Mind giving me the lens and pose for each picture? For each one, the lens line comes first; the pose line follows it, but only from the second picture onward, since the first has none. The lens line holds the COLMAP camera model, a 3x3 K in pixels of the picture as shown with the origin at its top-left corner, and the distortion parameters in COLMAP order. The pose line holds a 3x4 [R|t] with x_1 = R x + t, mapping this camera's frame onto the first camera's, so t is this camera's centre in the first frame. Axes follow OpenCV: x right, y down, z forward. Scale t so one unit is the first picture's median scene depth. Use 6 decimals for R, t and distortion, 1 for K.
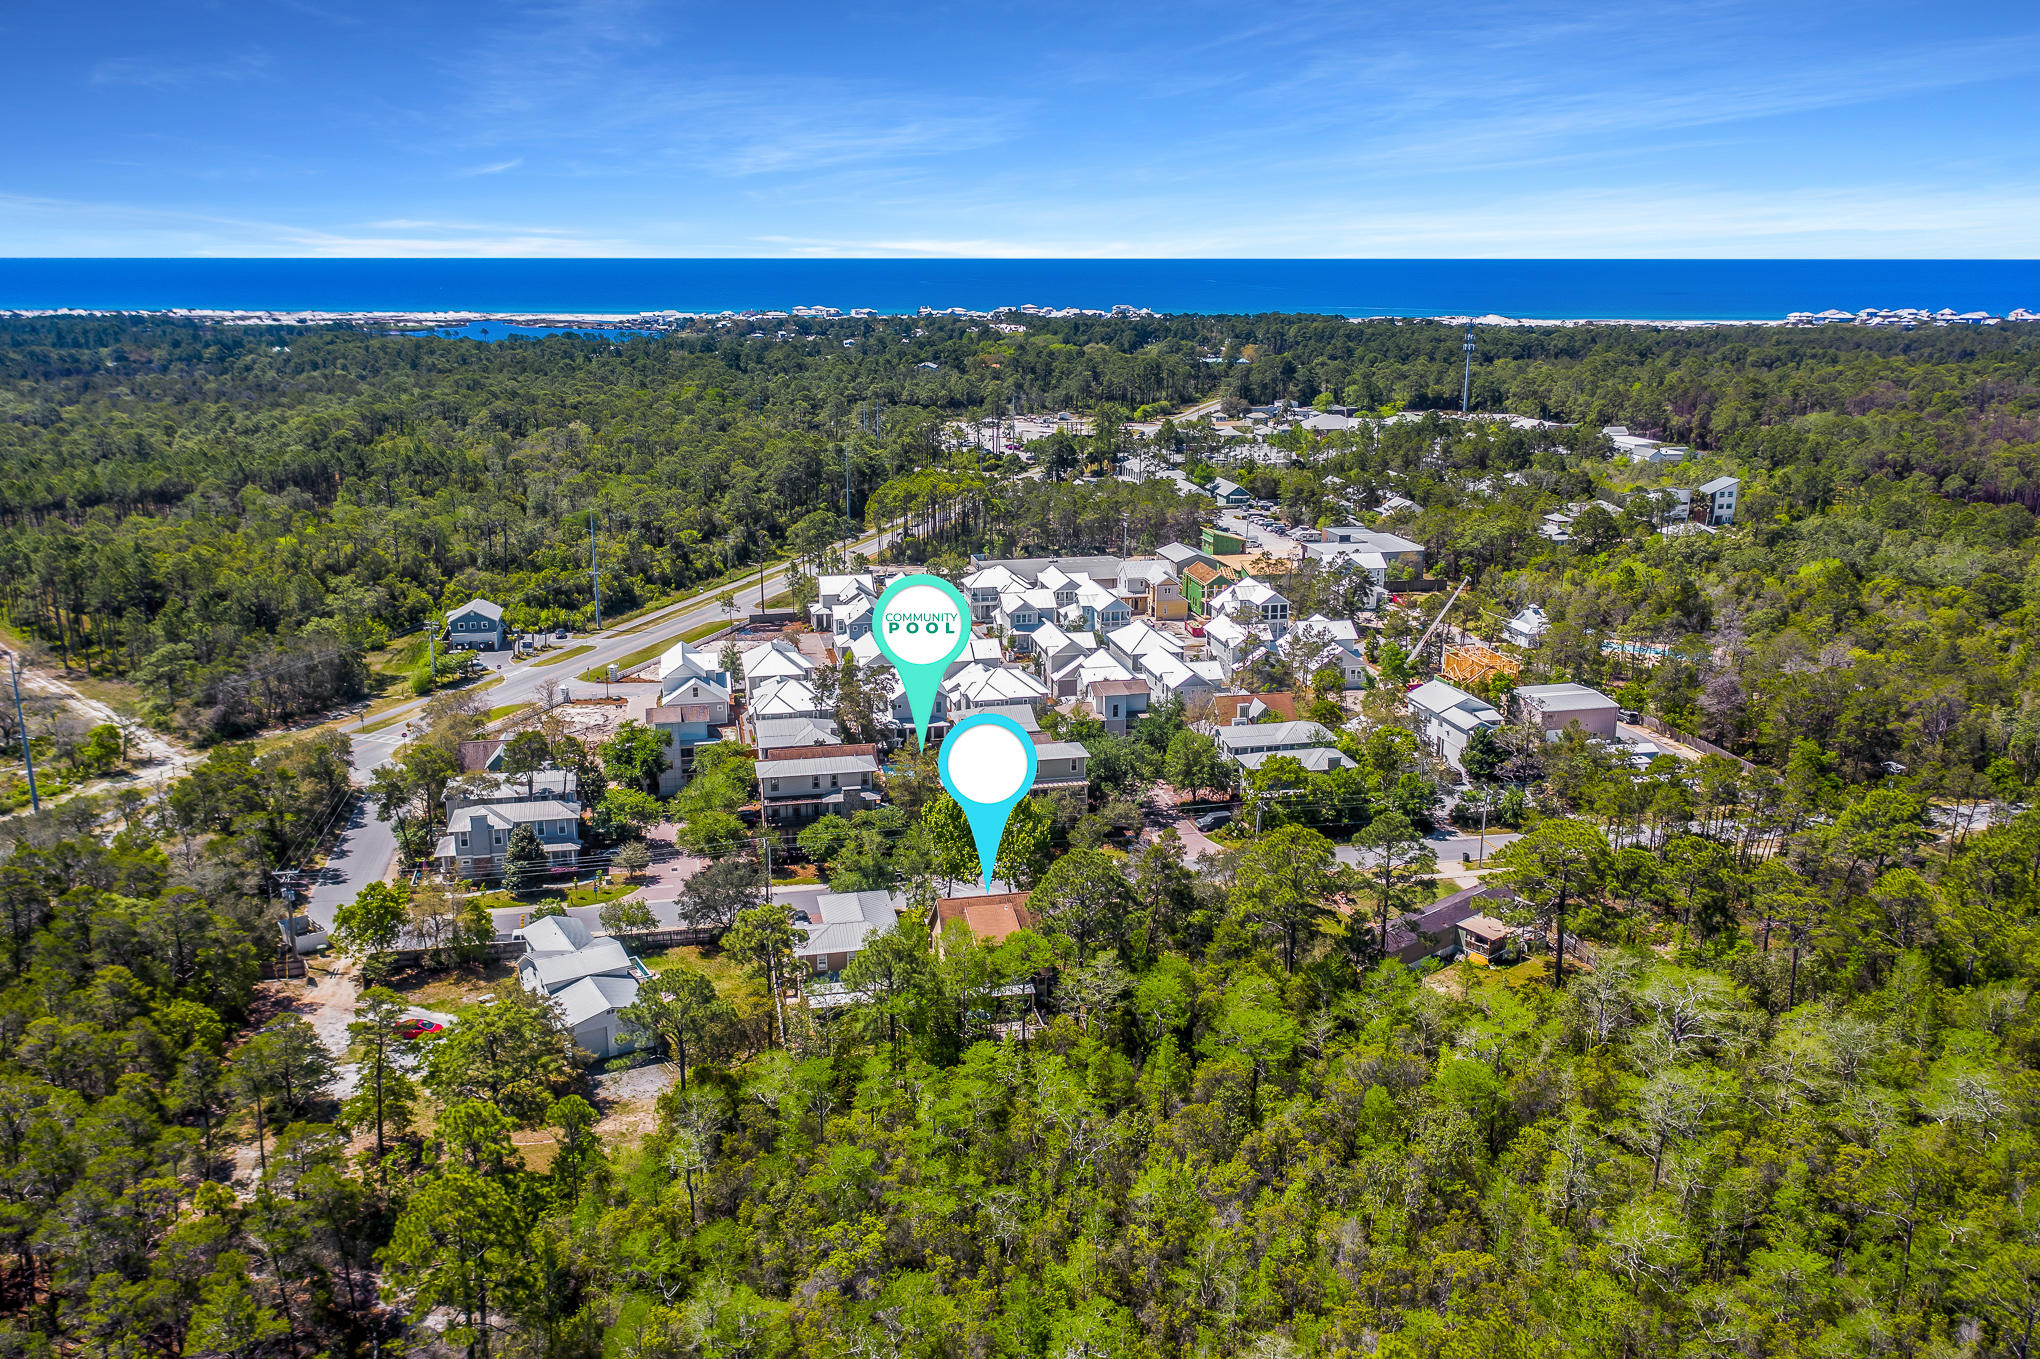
lens RADIAL K [[1638.8, 0, 1020.0], [0, 1638.8, 679.5], [0, 0, 1]] dist [-0.009175, 0.000947]
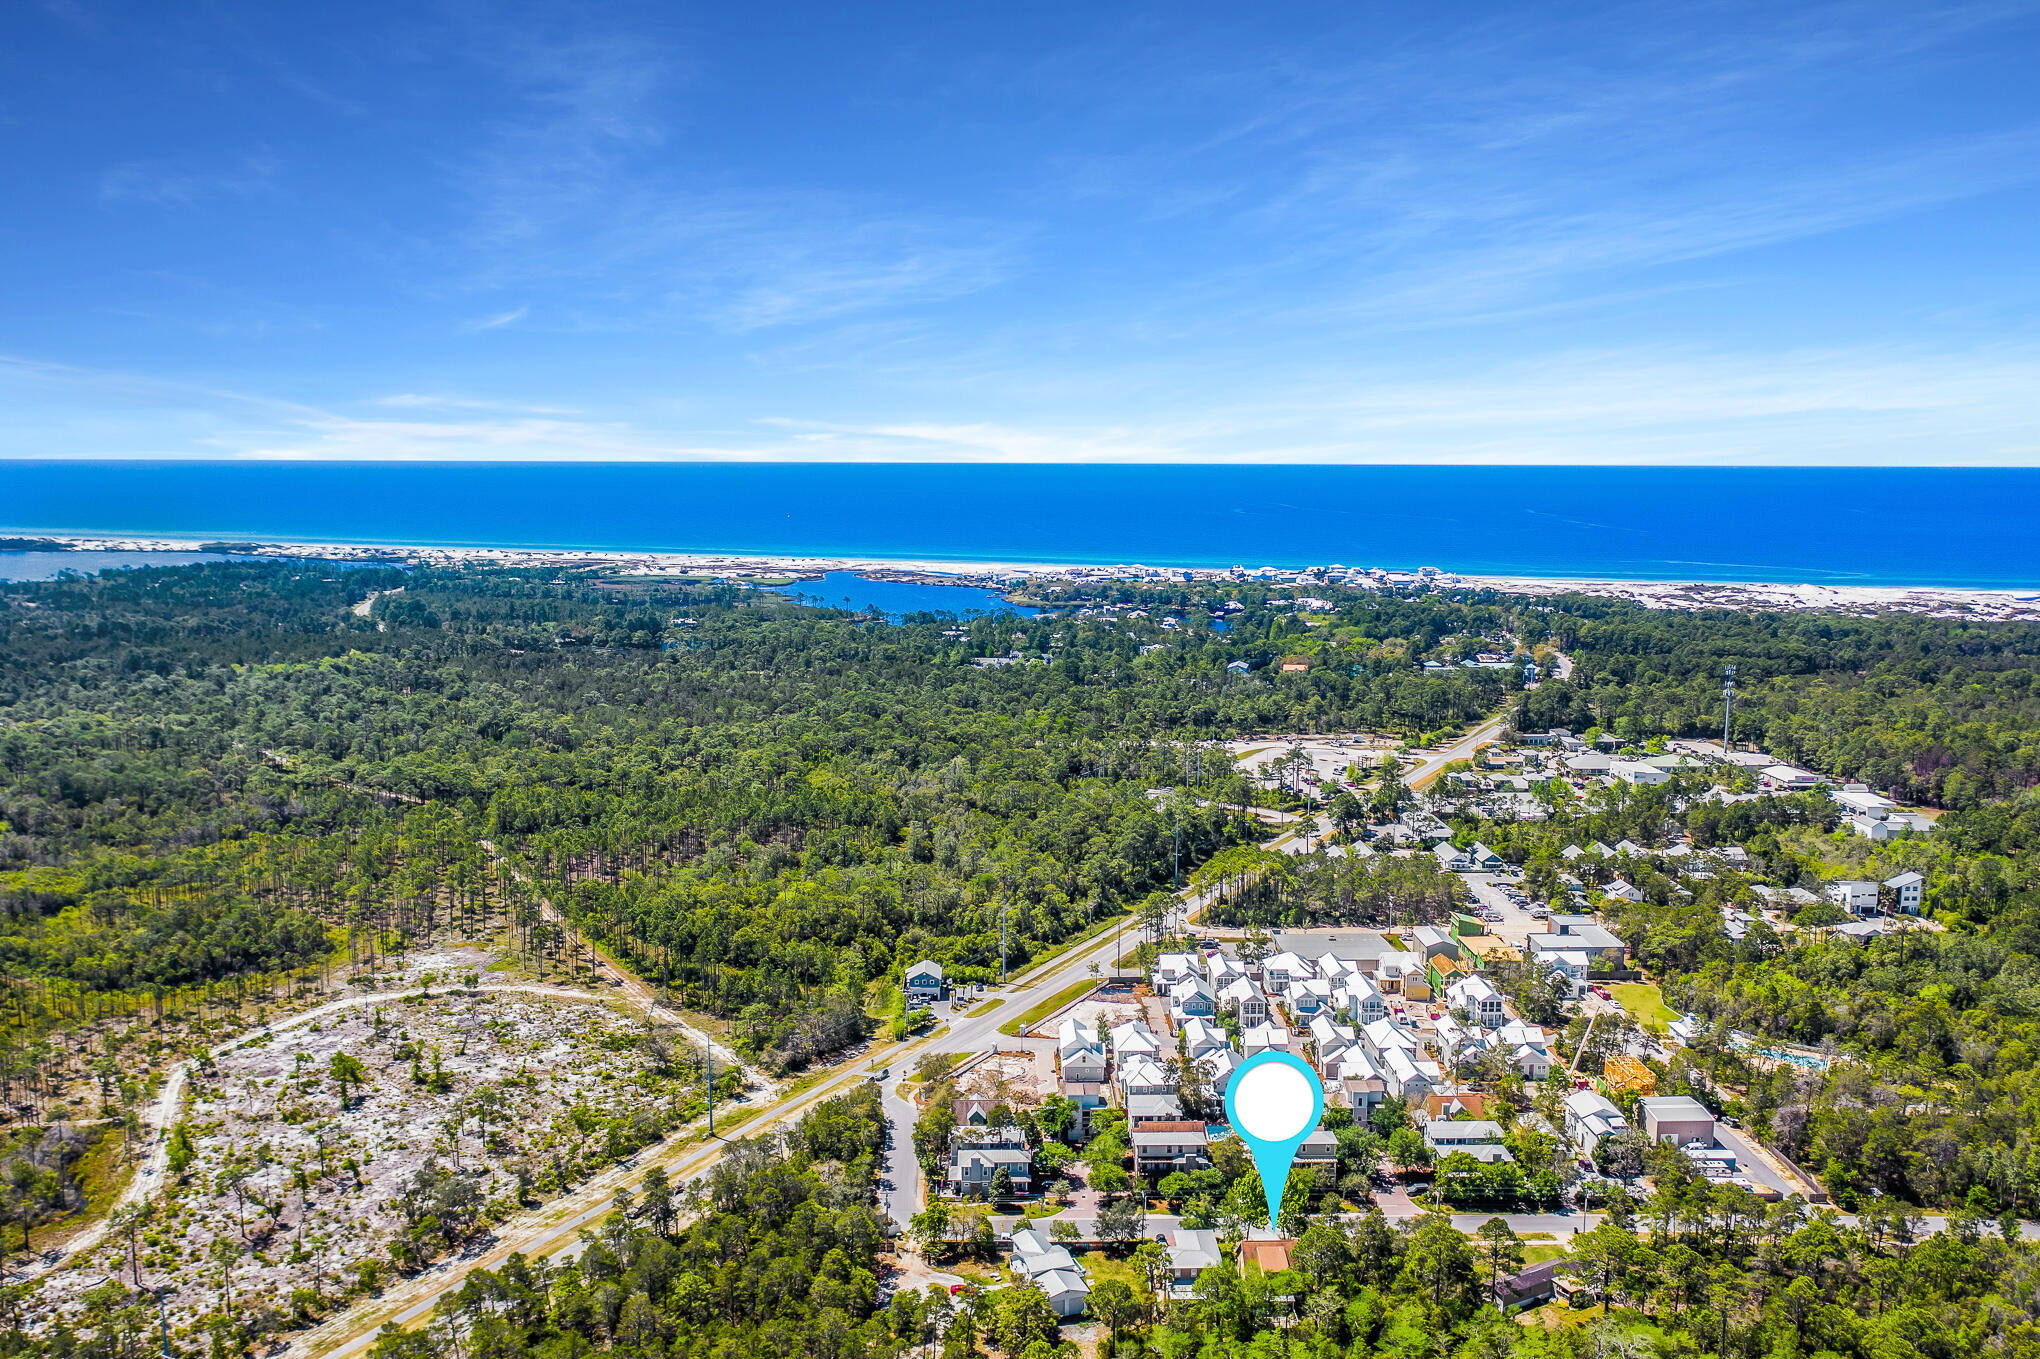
lens RADIAL K [[1638.8, 0, 1020.0], [0, 1638.8, 679.5], [0, 0, 1]] dist [-0.009175, 0.000947]
pose [[0.982425, 0.027966, -0.184550, 0.016194], [-0.051629, 0.990852, -0.124690, -0.156983], [0.179374, 0.132026, 0.974881, -0.573801]]
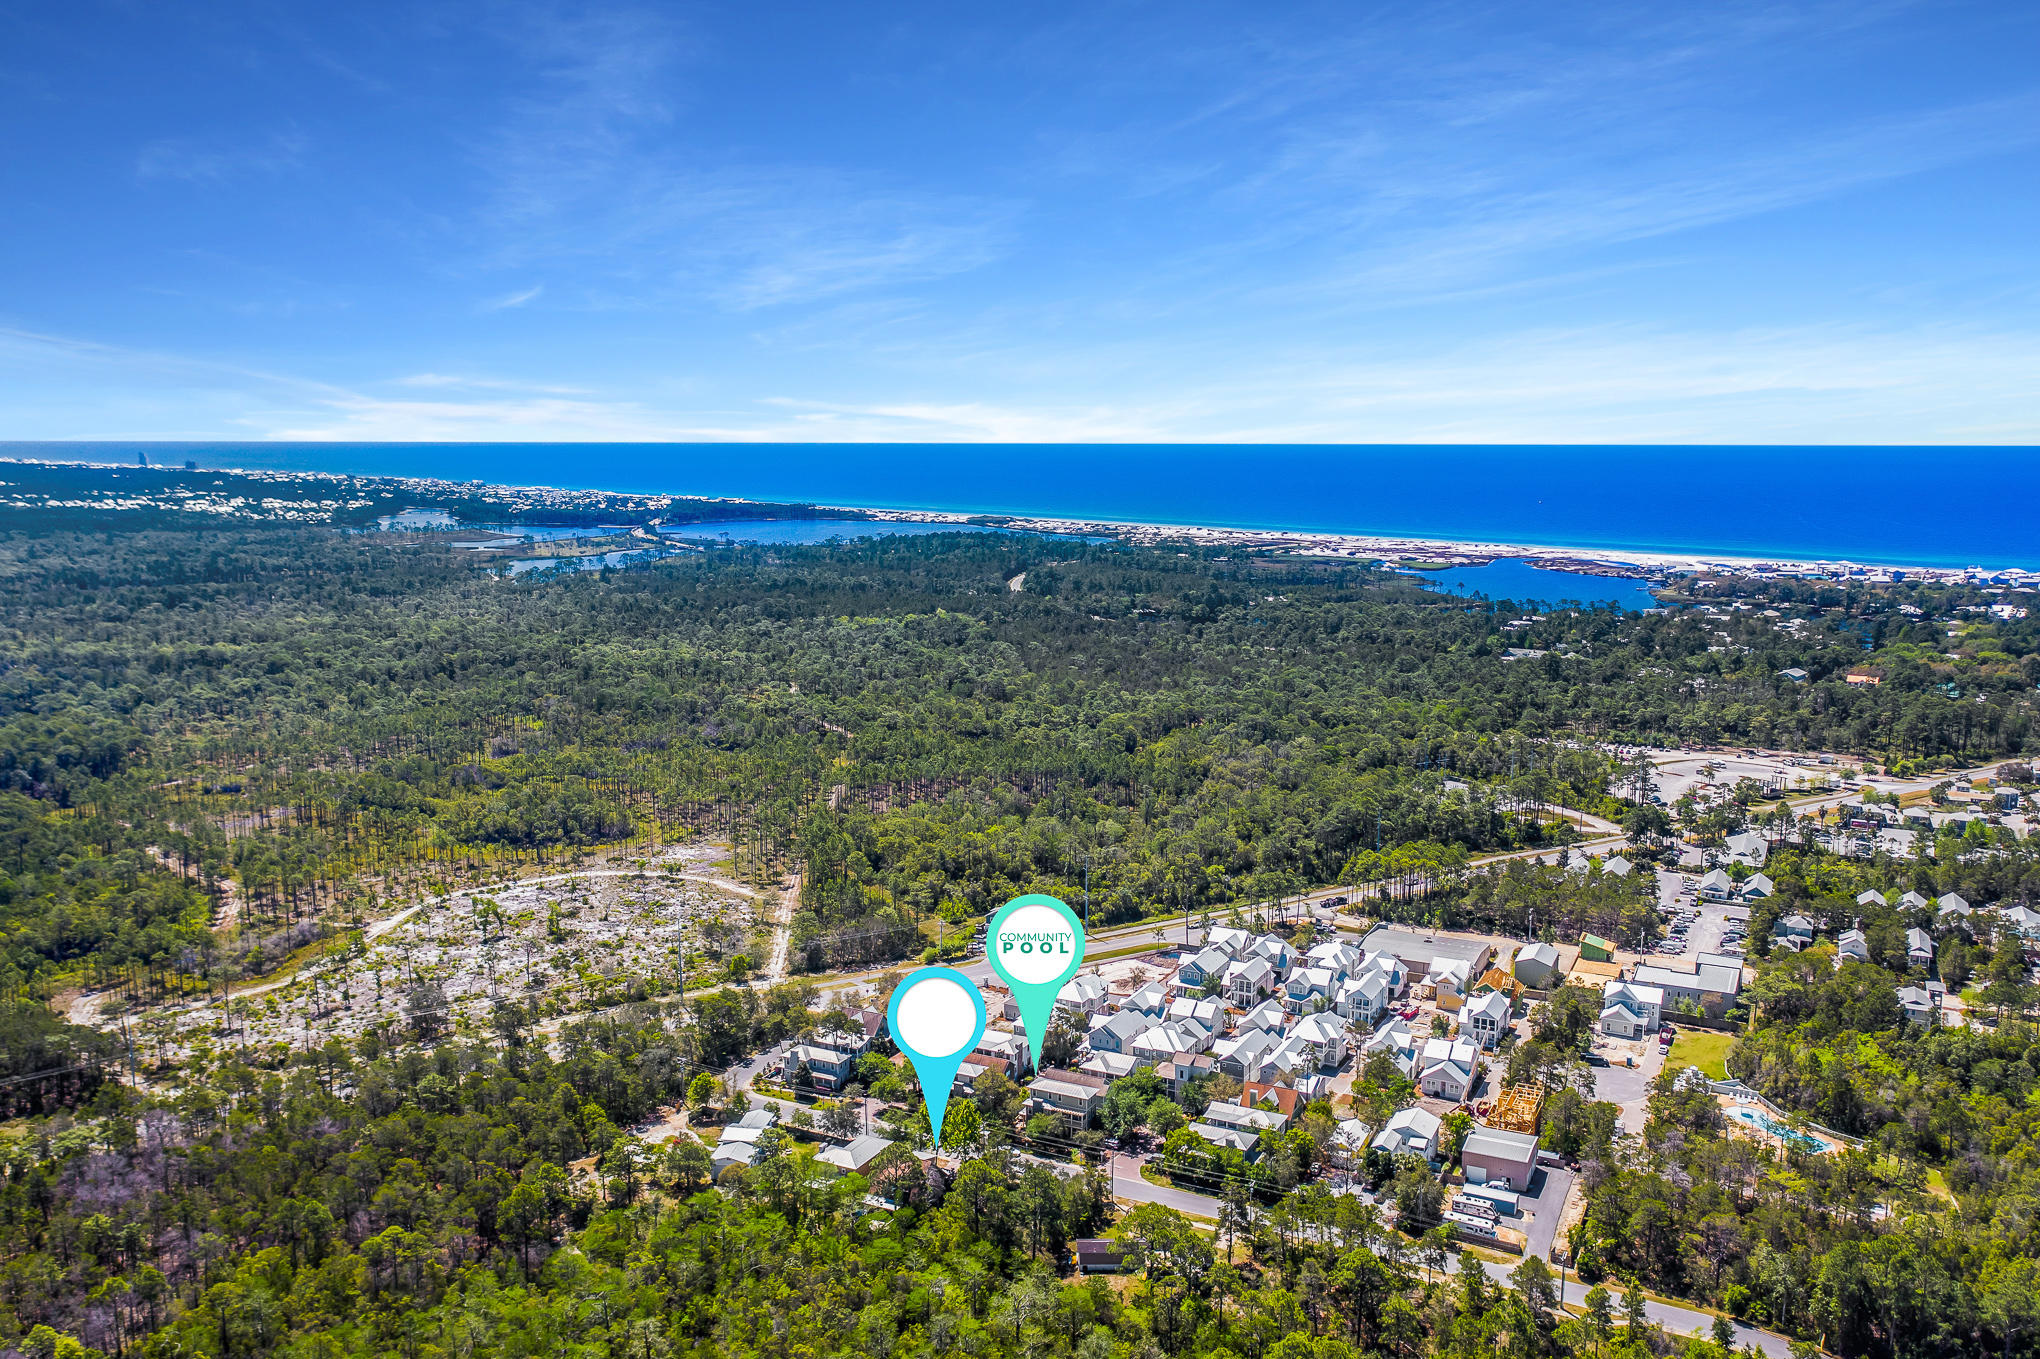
lens RADIAL K [[1638.8, 0, 1020.0], [0, 1638.8, 679.5], [0, 0, 1]] dist [-0.009175, 0.000947]
pose [[0.774071, 0.091965, -0.626383, 0.827779], [-0.165732, 0.984326, -0.060291, -0.218452], [0.611021, 0.150482, 0.777180, -0.341212]]
